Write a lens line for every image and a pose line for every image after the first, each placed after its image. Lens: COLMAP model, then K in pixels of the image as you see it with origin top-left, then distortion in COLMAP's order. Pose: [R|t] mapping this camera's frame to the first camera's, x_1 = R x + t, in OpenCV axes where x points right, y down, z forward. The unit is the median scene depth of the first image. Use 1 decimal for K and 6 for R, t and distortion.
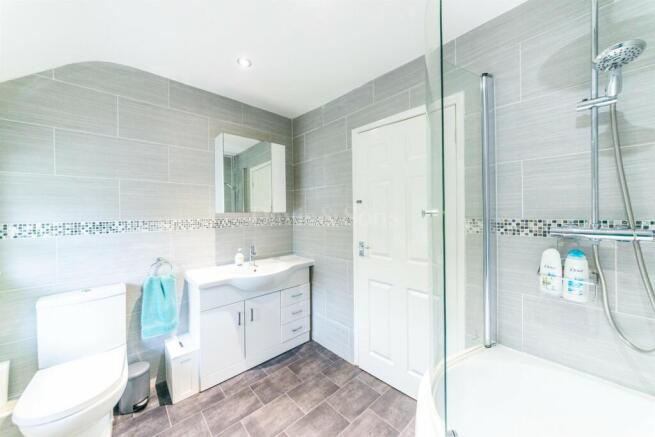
lens RADIAL K [[243.9, 0, 336.8], [0, 243.9, 214.1], [0, 0, 1]] dist [-0.002761, 0.000670]
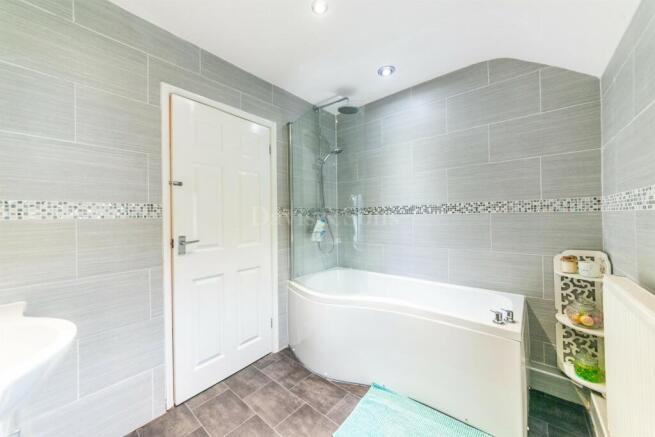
lens RADIAL K [[243.9, 0, 336.8], [0, 243.9, 214.1], [0, 0, 1]] dist [-0.002761, 0.000670]
pose [[-0.152682, 0.017406, 0.988122, -0.765753], [0.020596, 0.999684, -0.014428, 0.068203], [-0.988061, 0.018148, -0.152992, 0.650010]]
